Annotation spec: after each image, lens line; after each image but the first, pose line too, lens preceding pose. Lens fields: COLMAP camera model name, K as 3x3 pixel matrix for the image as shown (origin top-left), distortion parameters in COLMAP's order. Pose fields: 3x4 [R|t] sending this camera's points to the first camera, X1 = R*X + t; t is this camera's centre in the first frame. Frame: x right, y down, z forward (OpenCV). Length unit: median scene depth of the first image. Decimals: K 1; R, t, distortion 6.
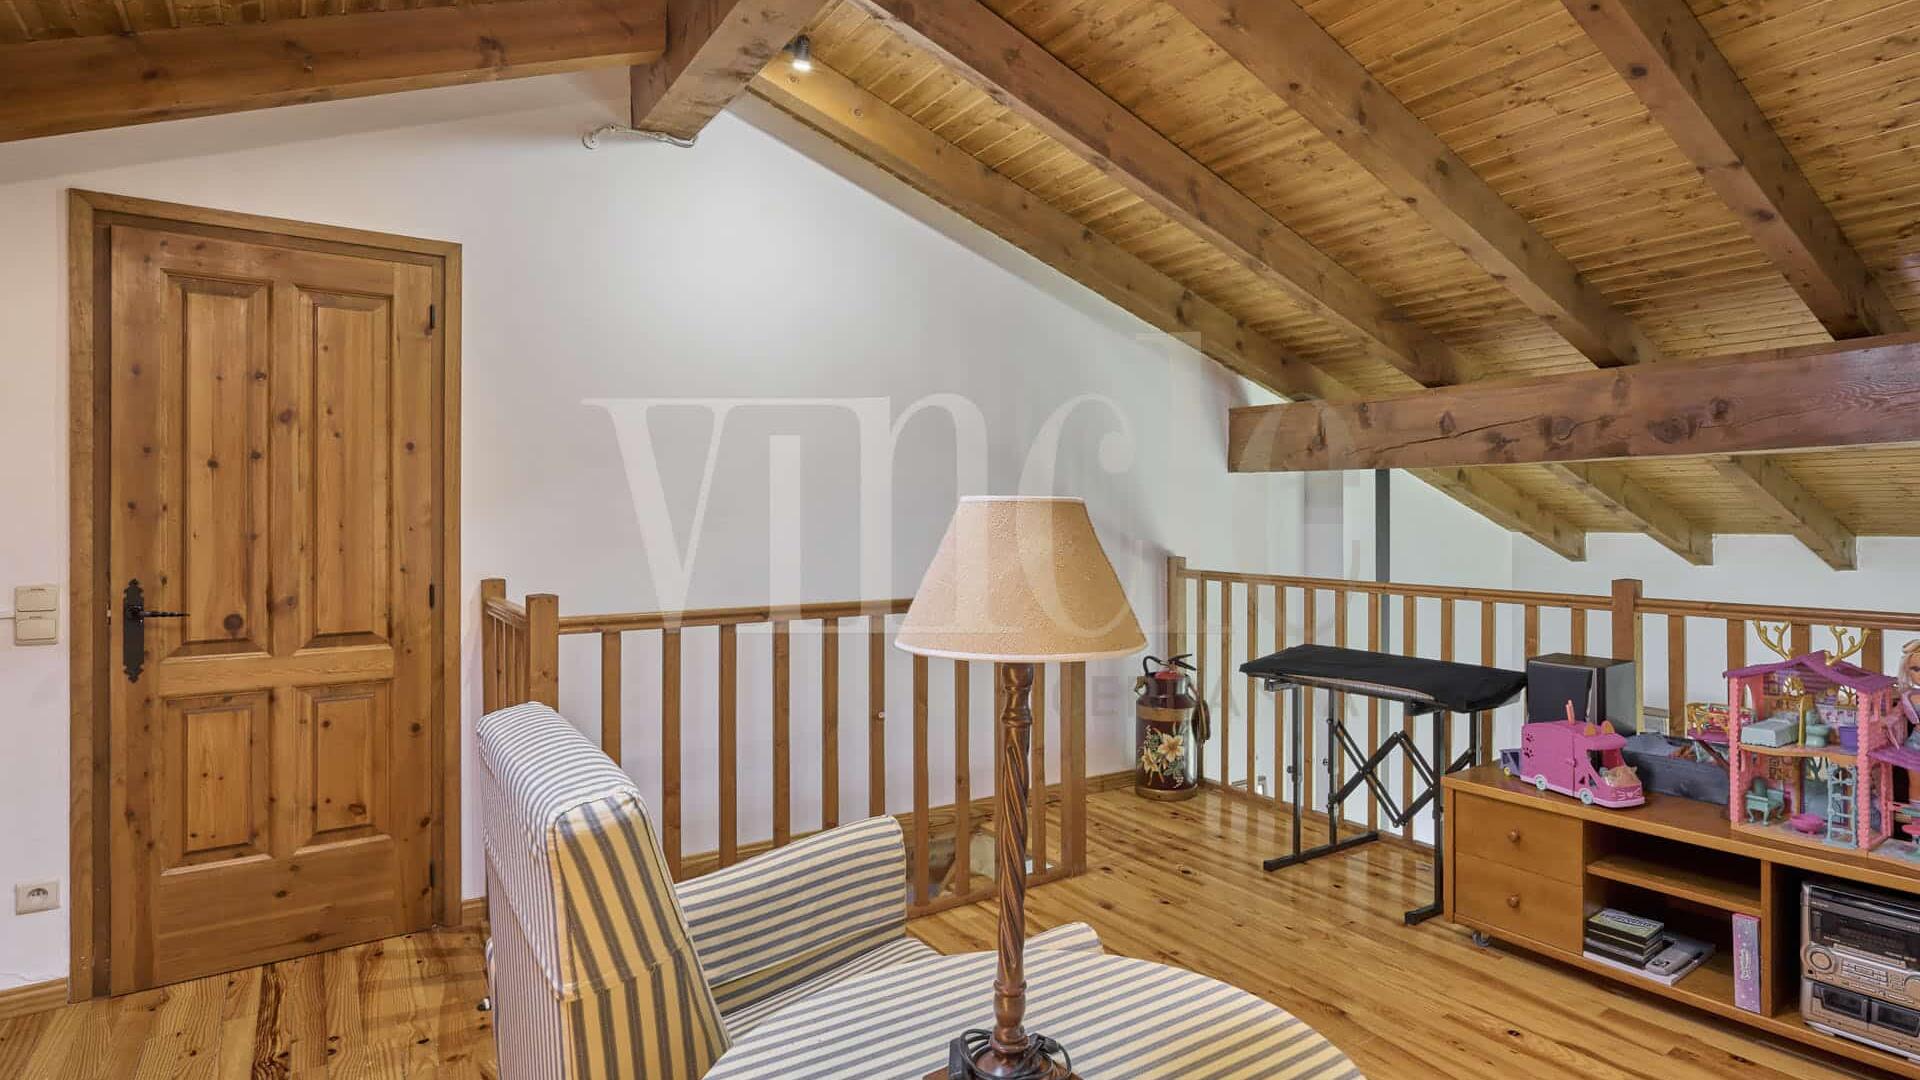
lens RADIAL K [[1012.9, 0, 964.8], [0, 1012.9, 525.8], [0, 0, 1]] dist [0.019163, -0.000163]
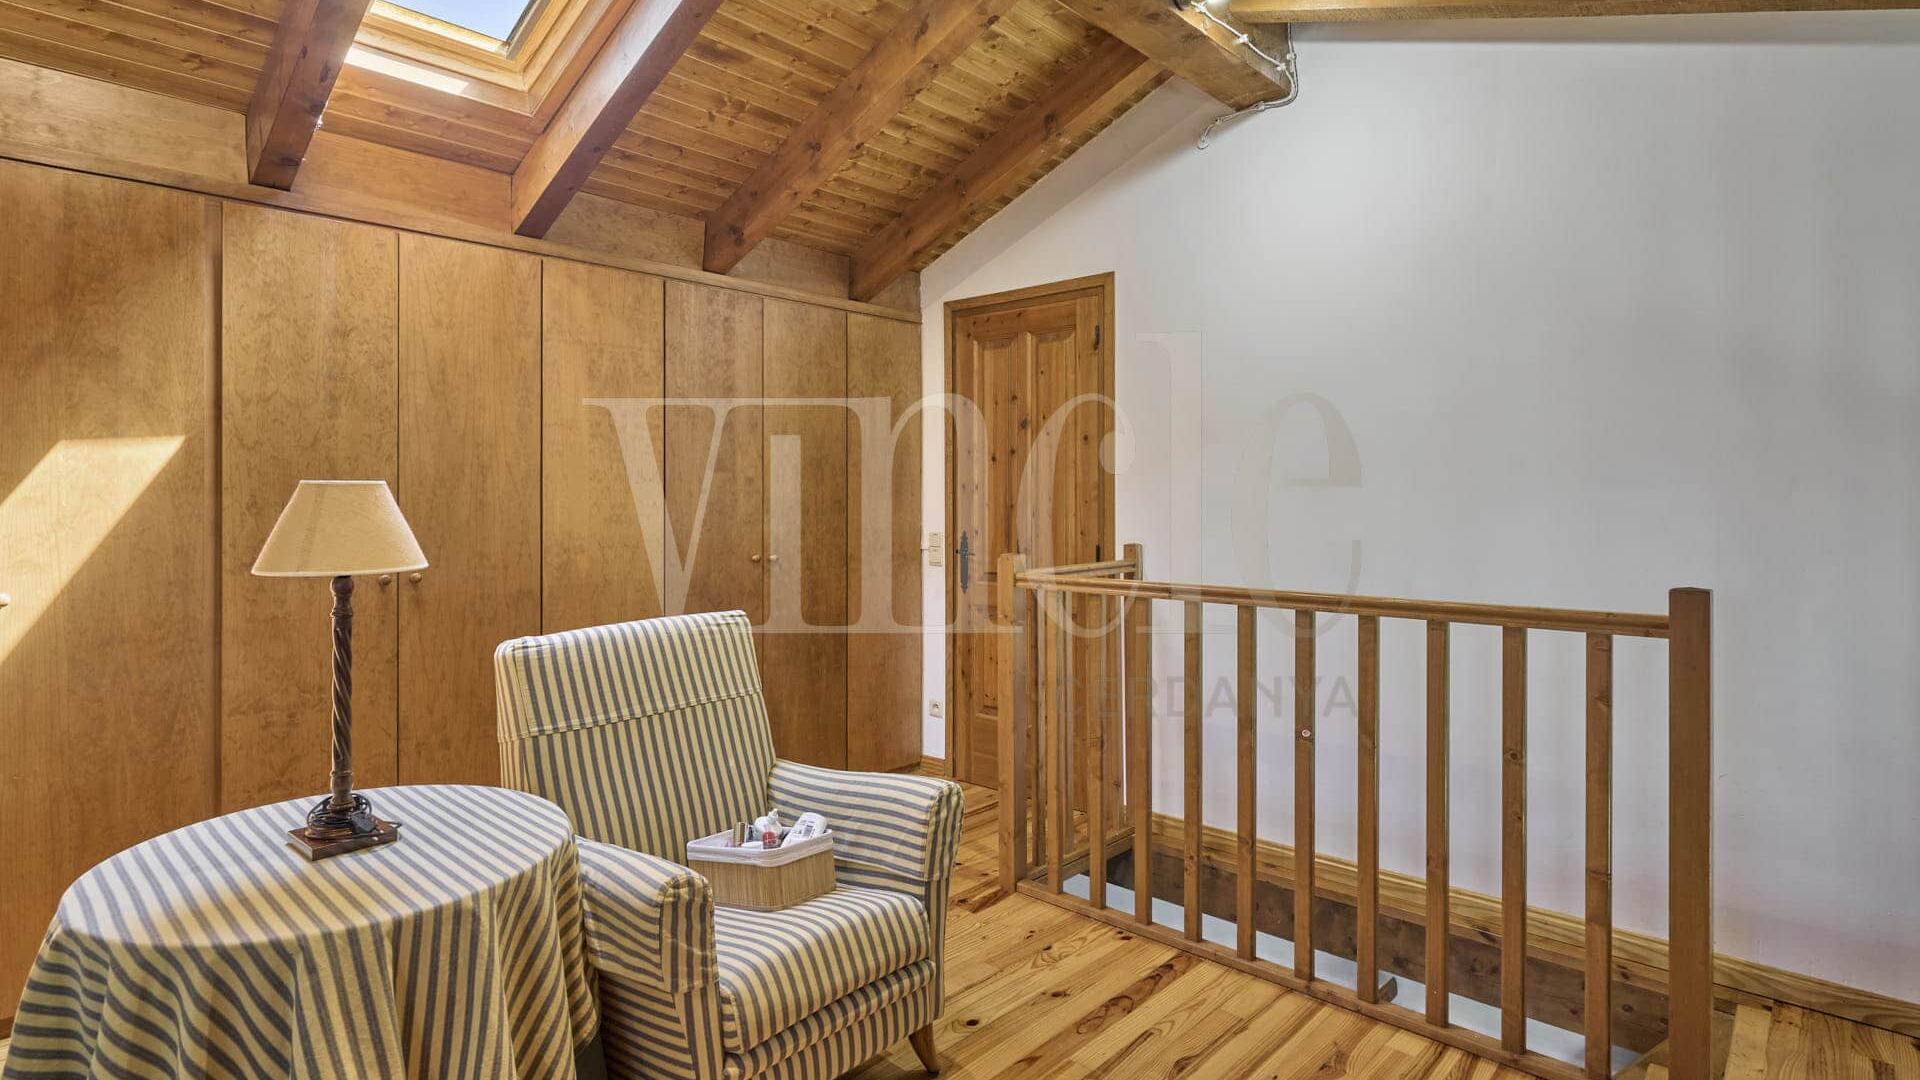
lens RADIAL K [[948.4, 0, 904.3], [0, 948.4, 501.5], [0, 0, 1]] dist [-0.000072, -0.000265]
pose [[0.215520, 0.006330, -0.976479, 0.582032], [-0.007813, 0.999958, 0.004758, -0.001439], [0.976468, 0.006604, 0.215560, 0.514964]]
